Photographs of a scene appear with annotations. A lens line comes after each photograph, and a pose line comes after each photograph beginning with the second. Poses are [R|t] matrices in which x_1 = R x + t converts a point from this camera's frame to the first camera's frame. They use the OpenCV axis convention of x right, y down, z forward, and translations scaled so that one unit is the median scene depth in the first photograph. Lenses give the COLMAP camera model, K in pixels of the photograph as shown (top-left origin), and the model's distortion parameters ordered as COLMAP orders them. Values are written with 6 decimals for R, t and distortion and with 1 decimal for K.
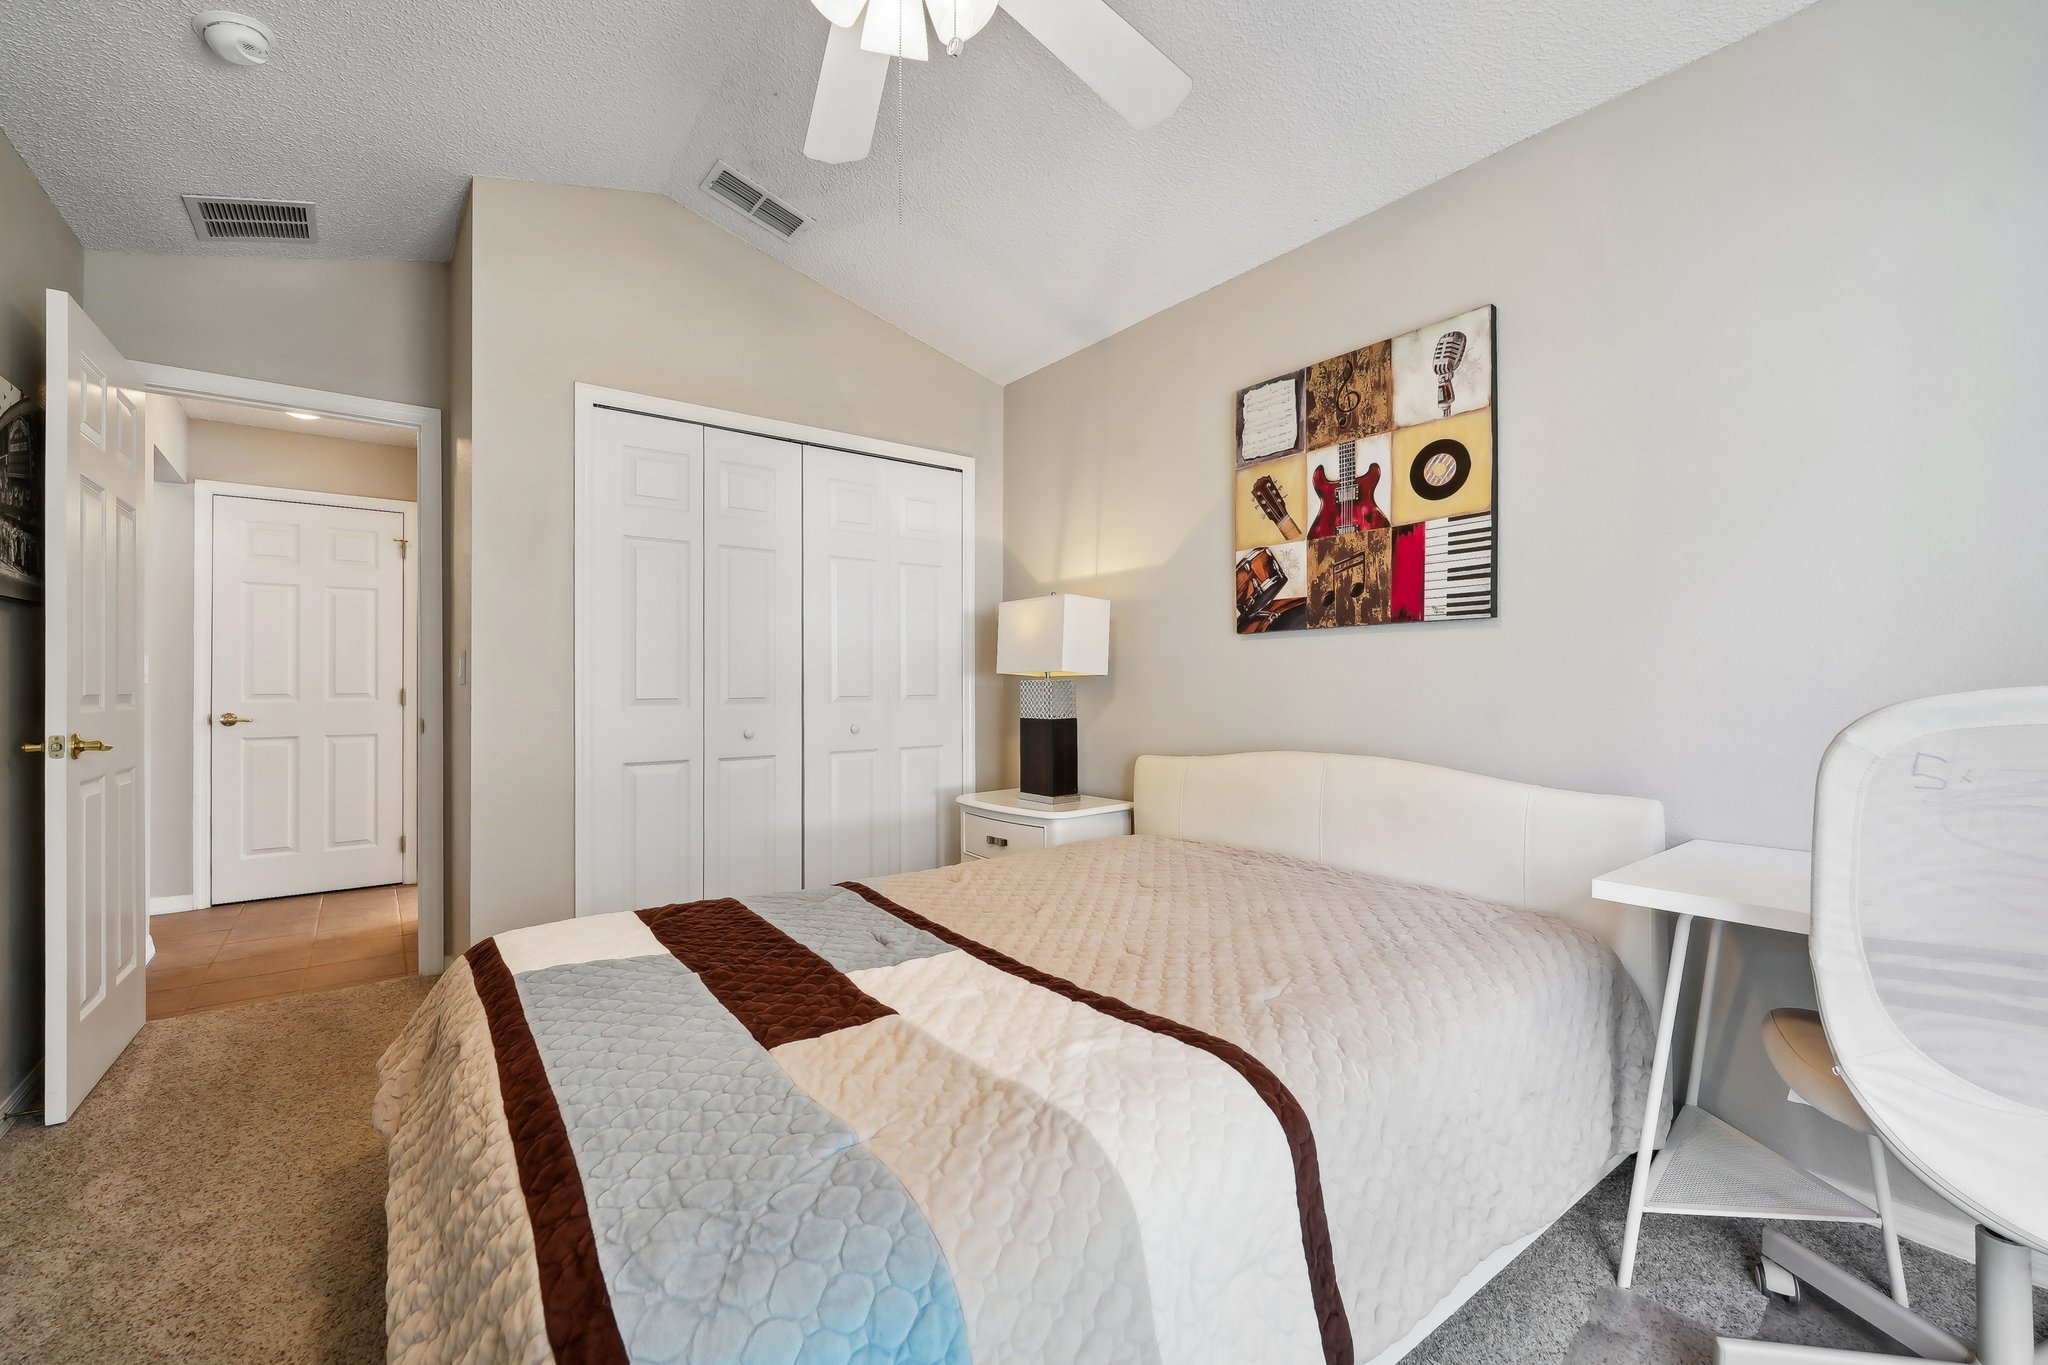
lens RADIAL K [[840.0, 0, 1033.0], [0, 840.0, 682.1], [0, 0, 1]] dist [-0.004004, -0.002723]
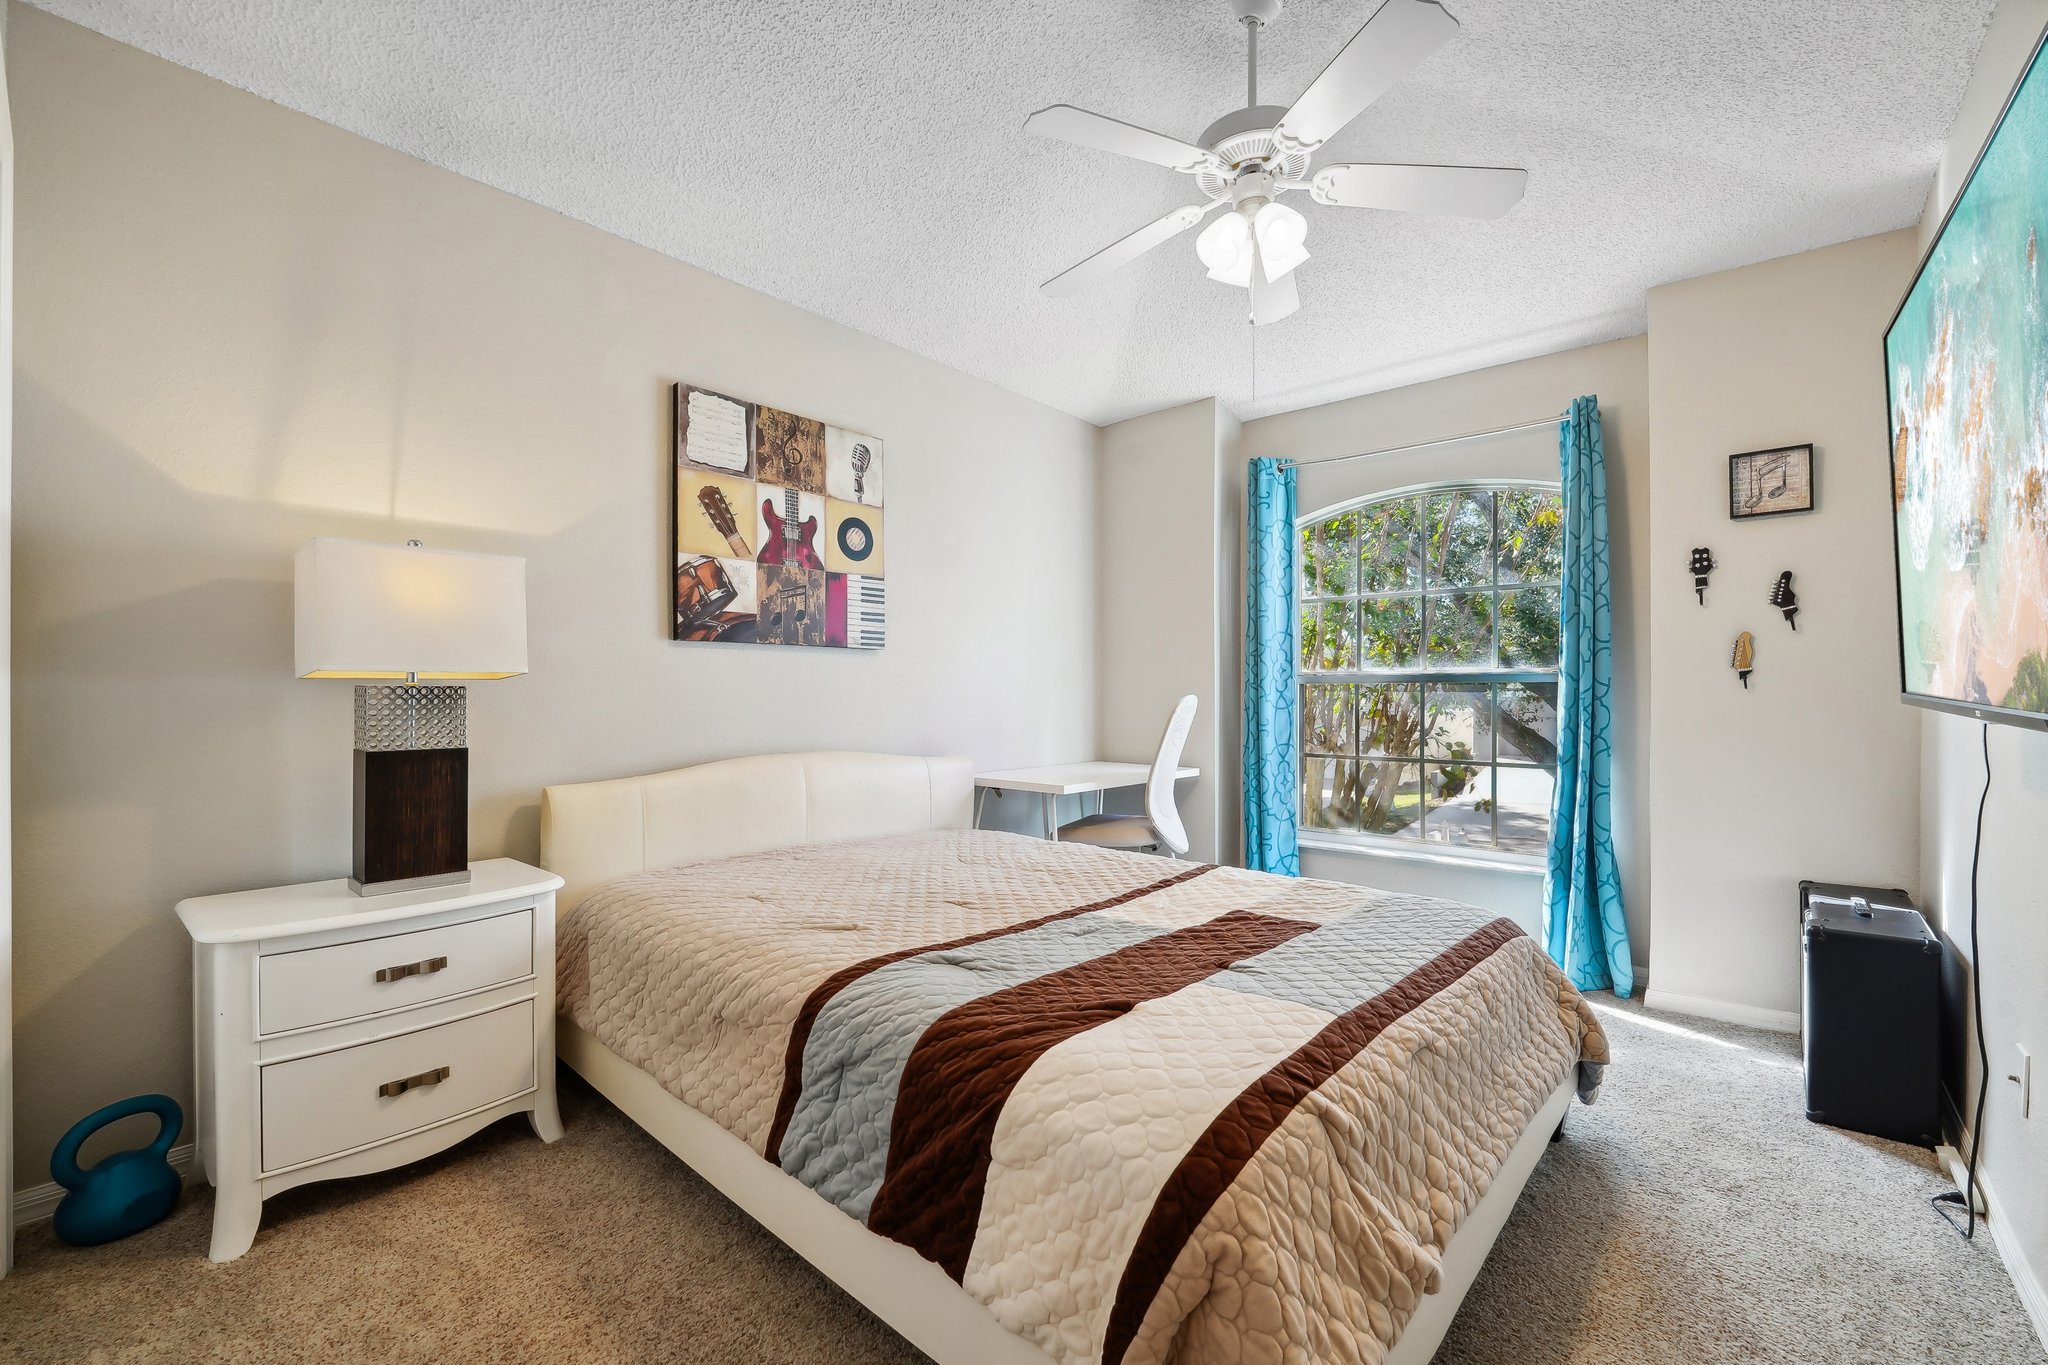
lens RADIAL K [[840.0, 0, 1033.5], [0, 840.0, 693.3], [0, 0, 1]] dist [-0.004004, -0.002723]
pose [[-0.185732, 0.008941, 0.982560, -0.827741], [0.003082, 0.999959, -0.008516, 0.011950], [-0.982596, 0.001446, -0.185752, 0.866564]]
